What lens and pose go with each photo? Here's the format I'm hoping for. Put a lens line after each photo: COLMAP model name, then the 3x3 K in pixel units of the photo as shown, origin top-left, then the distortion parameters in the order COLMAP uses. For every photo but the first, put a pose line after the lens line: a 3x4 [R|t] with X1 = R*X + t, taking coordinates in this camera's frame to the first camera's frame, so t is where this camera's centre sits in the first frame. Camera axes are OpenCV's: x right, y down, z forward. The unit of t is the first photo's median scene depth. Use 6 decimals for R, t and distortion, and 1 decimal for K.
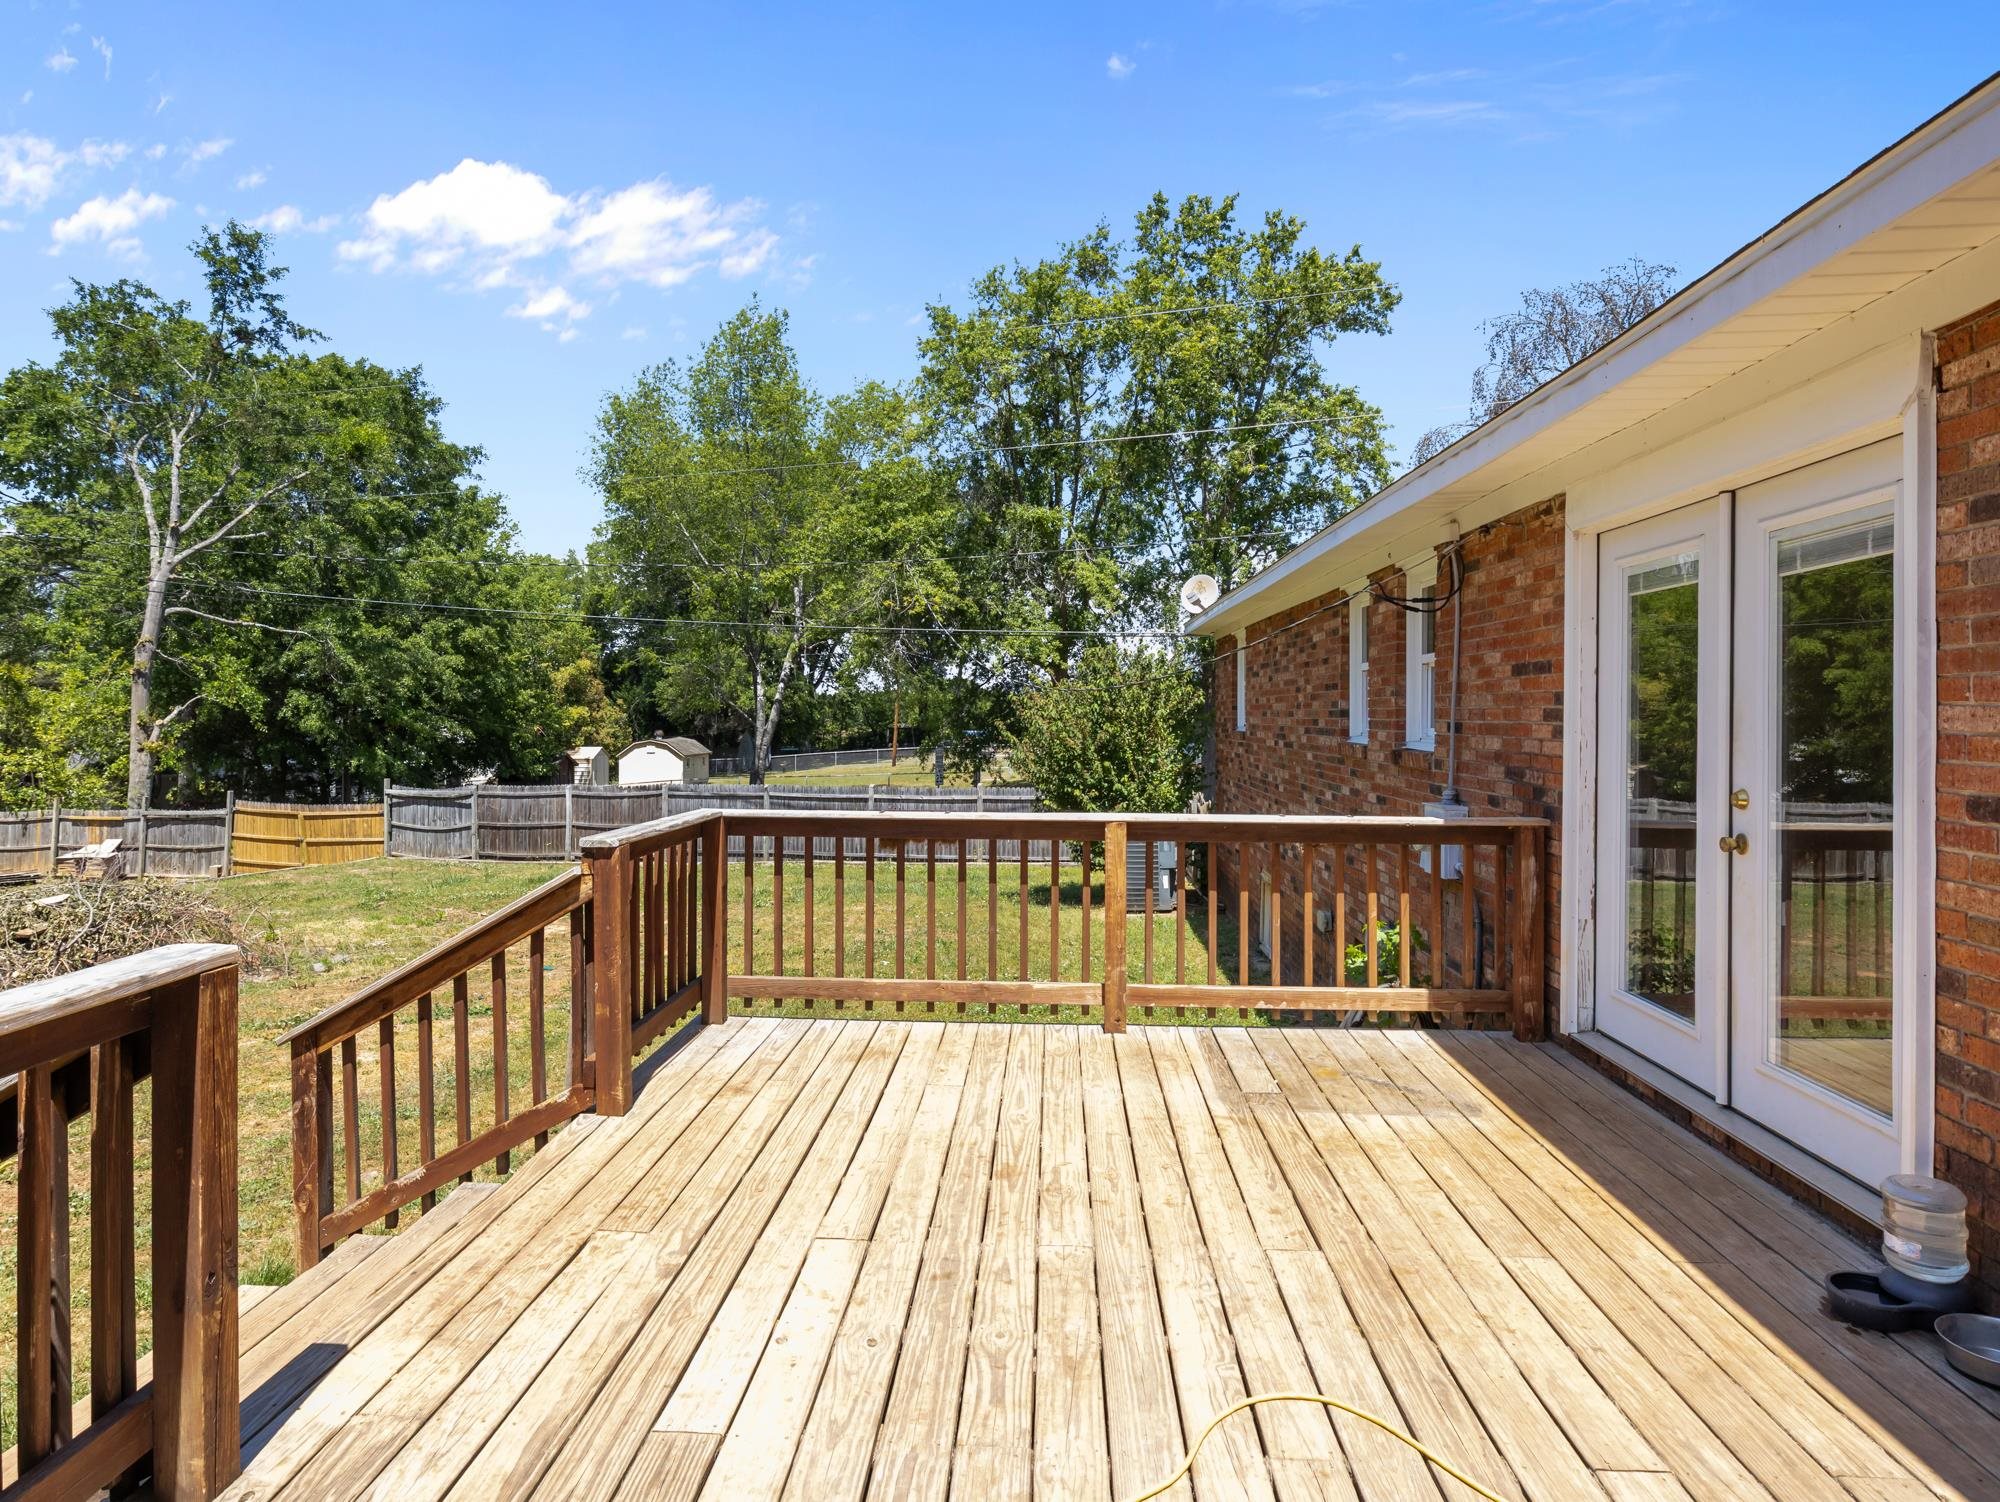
lens RADIAL K [[1136.9, 0, 999.7], [0, 1136.9, 738.7], [0, 0, 1]] dist [-0.002507, -0.000030]
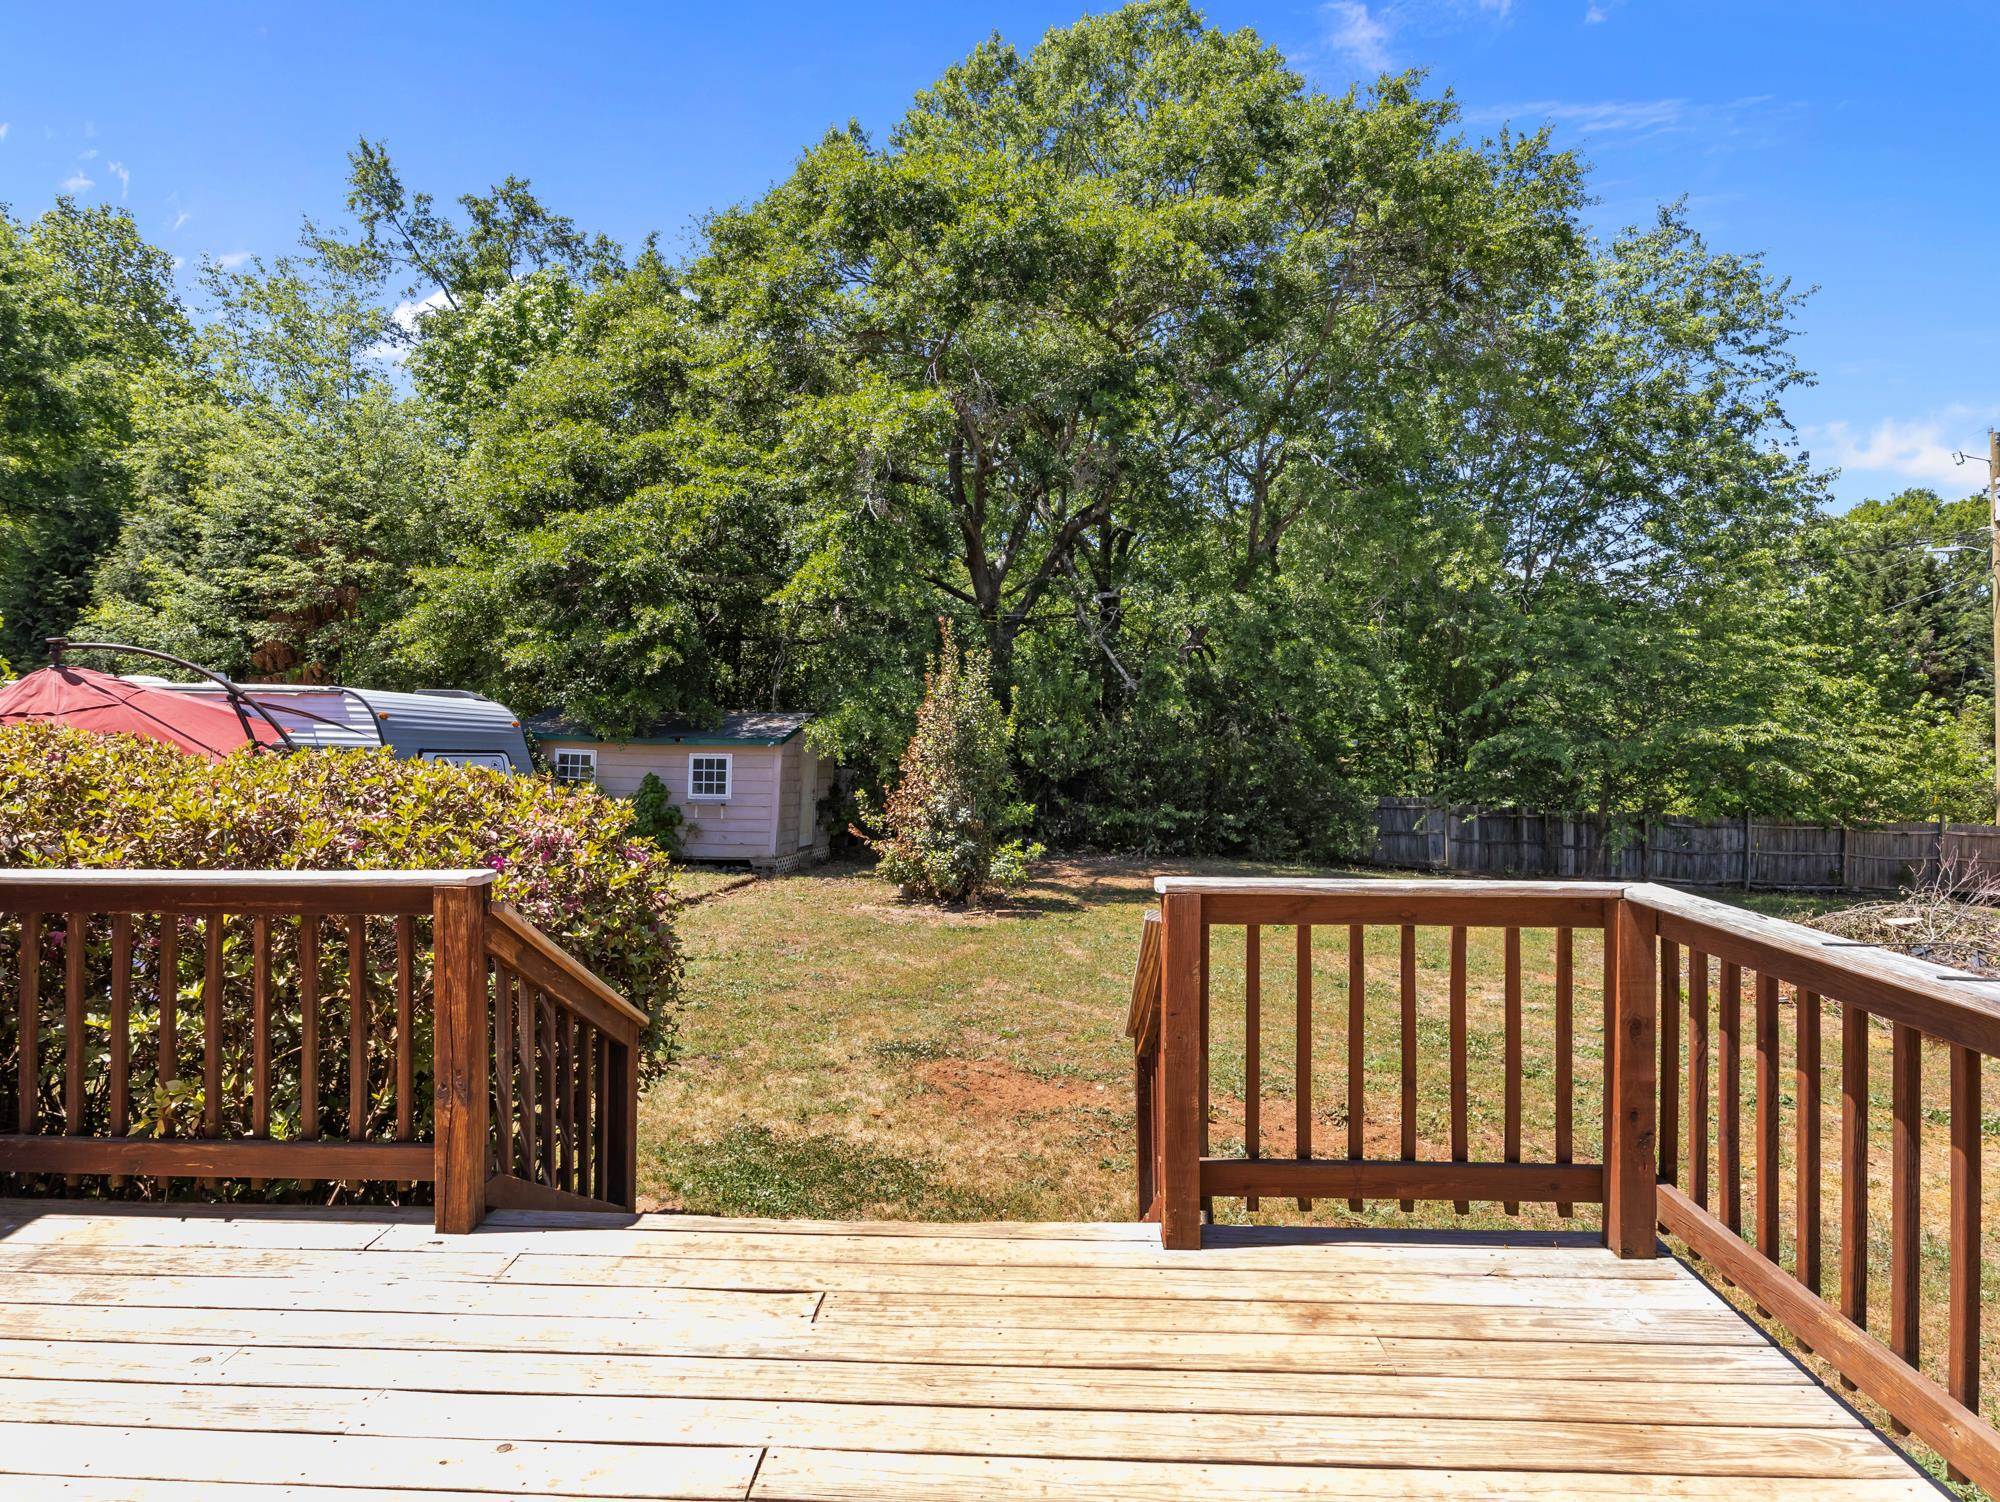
lens RADIAL K [[1136.9, 0, 1002.7], [0, 1136.9, 740.5], [0, 0, 1]] dist [-0.002507, -0.000030]
pose [[0.007096, 0.007473, -0.999947, 0.413181], [-0.019941, 0.999774, 0.007330, -0.014467], [0.999776, 0.019888, 0.007243, 0.837058]]
